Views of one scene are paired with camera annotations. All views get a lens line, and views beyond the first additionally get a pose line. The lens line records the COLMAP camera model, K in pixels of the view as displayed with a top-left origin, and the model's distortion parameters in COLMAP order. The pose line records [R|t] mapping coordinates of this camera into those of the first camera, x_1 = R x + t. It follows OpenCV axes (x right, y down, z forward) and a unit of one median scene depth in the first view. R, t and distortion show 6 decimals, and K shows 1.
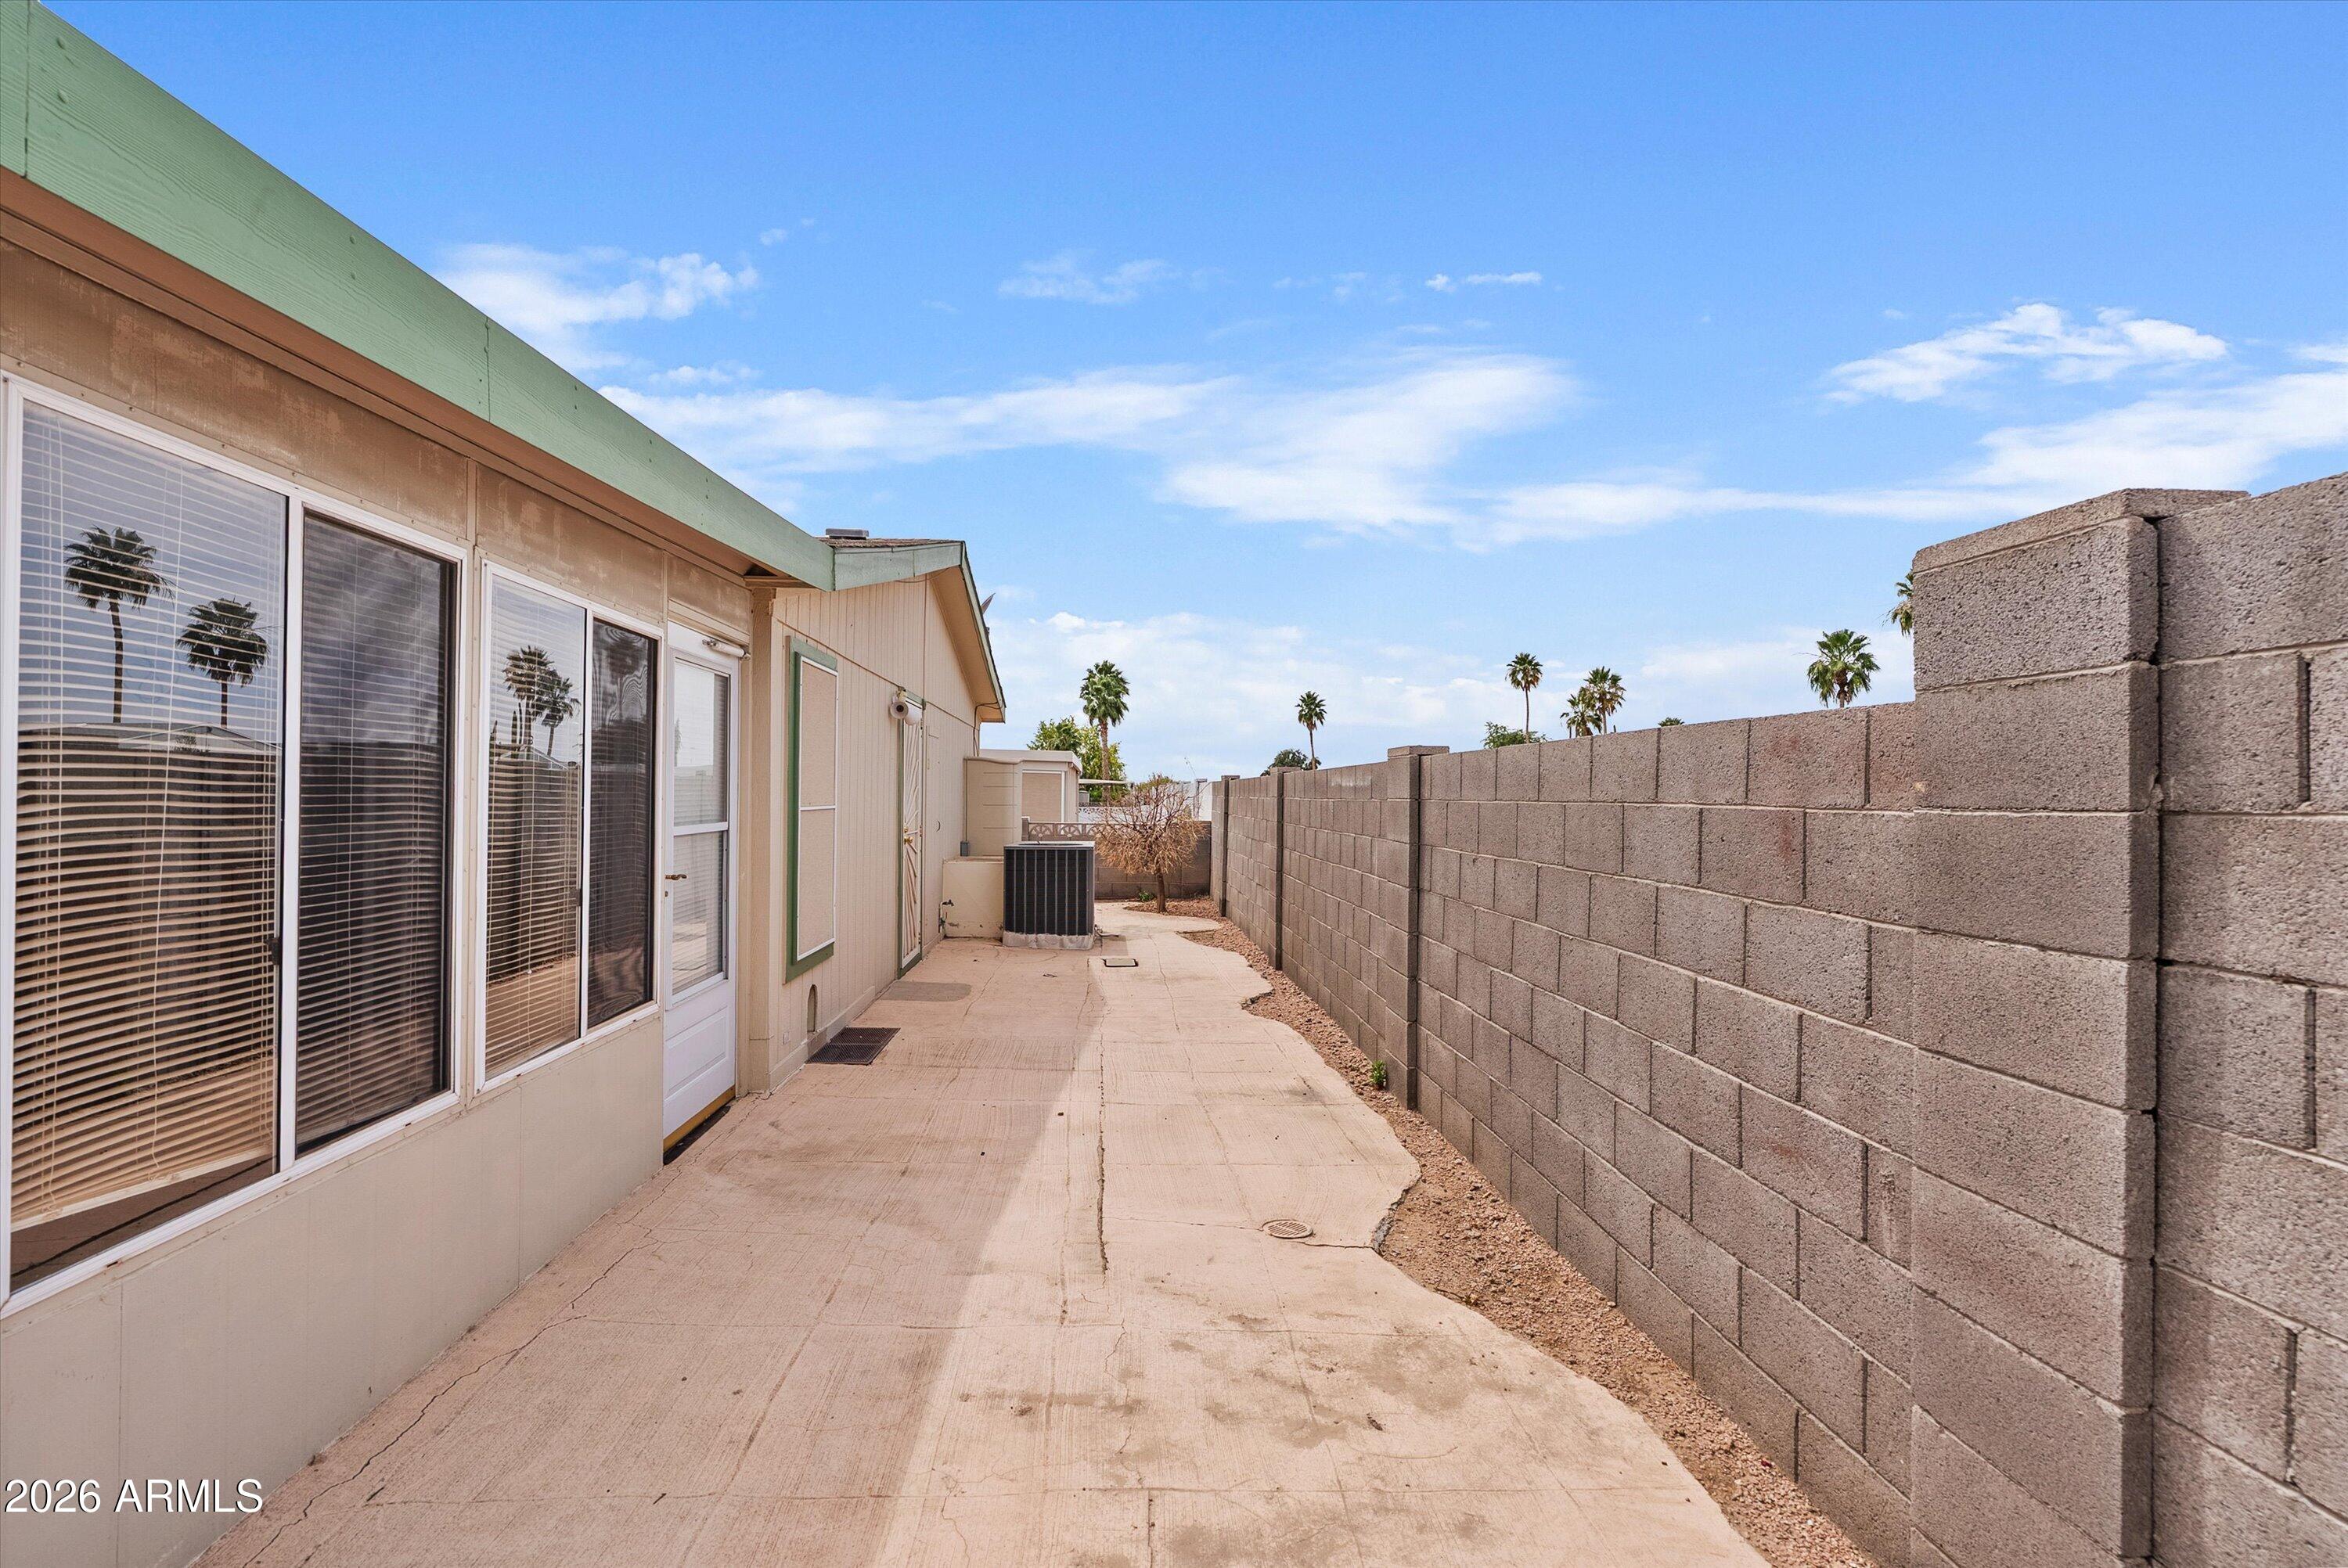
lens RADIAL K [[1054.6, 0, 1172.7], [0, 1054.6, 773.5], [0, 0, 1]] dist [-0.002603, 0.000288]
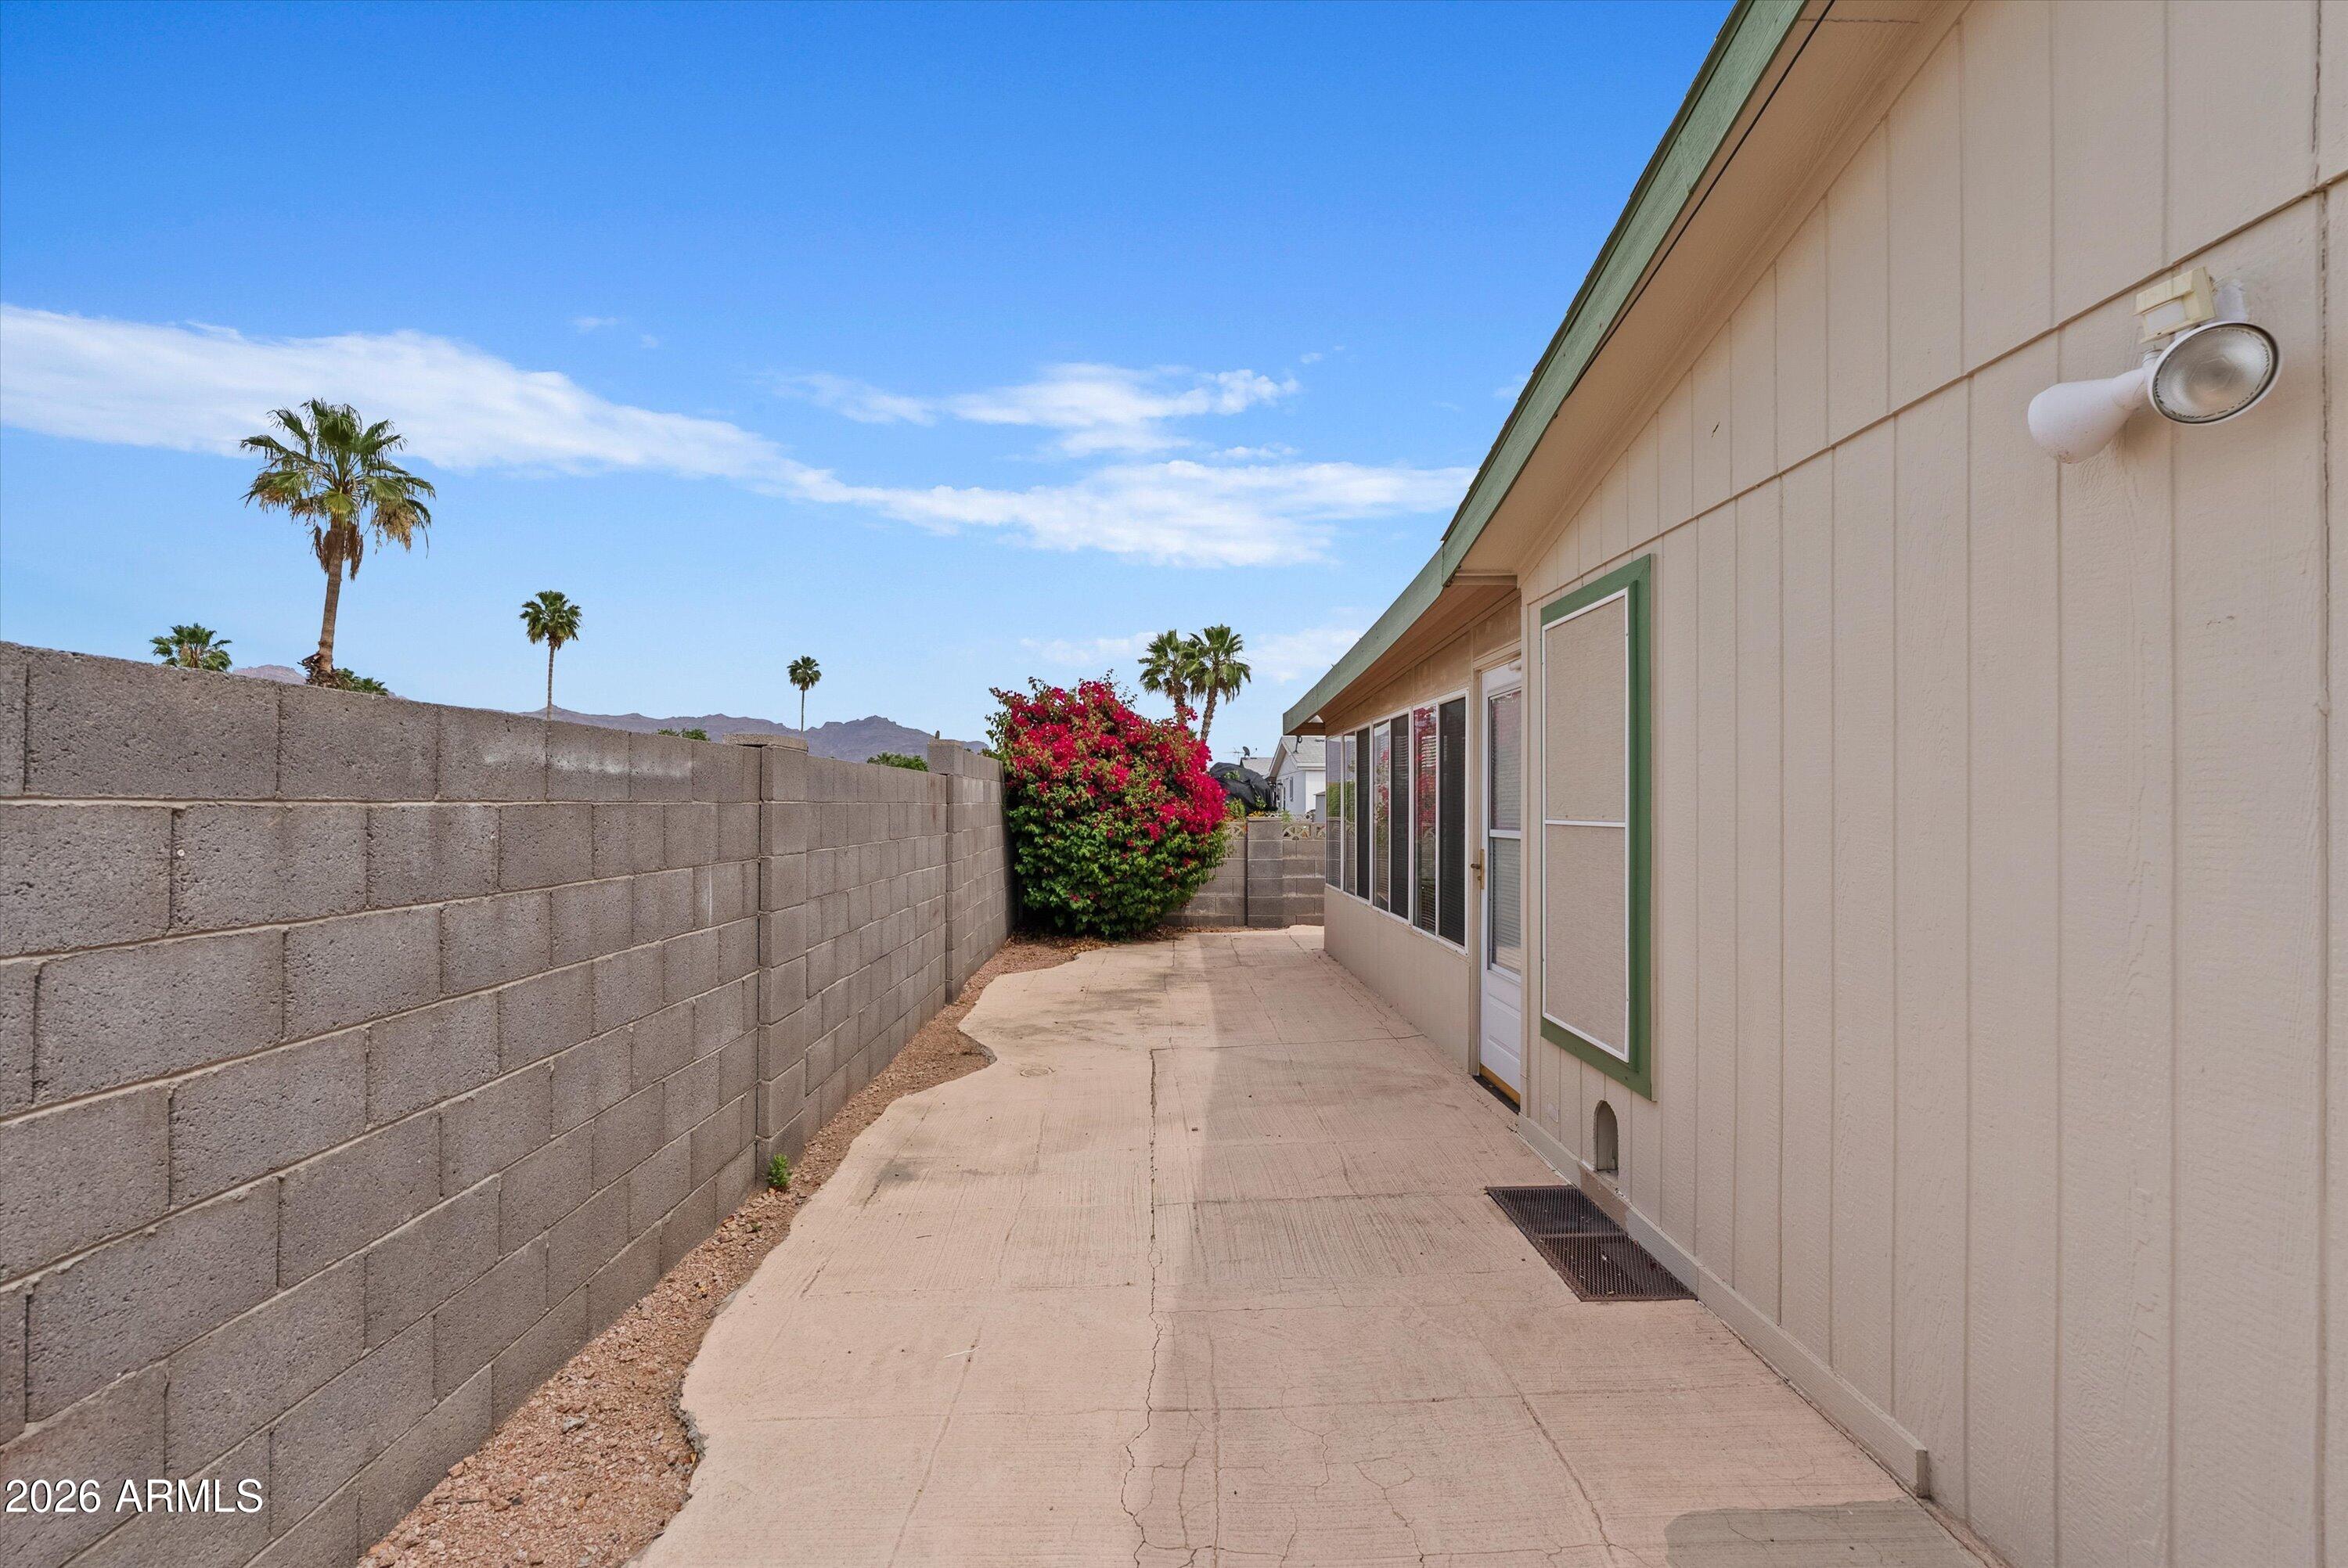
lens RADIAL K [[1054.6, 0, 1172.7], [0, 1054.6, 773.5], [0, 0, 1]] dist [-0.002603, 0.000288]
pose [[-0.998580, -0.011428, 0.052034, -0.129225], [-0.014004, 0.998680, -0.049423, 0.042578], [-0.051401, -0.050082, -0.997422, 1.936451]]
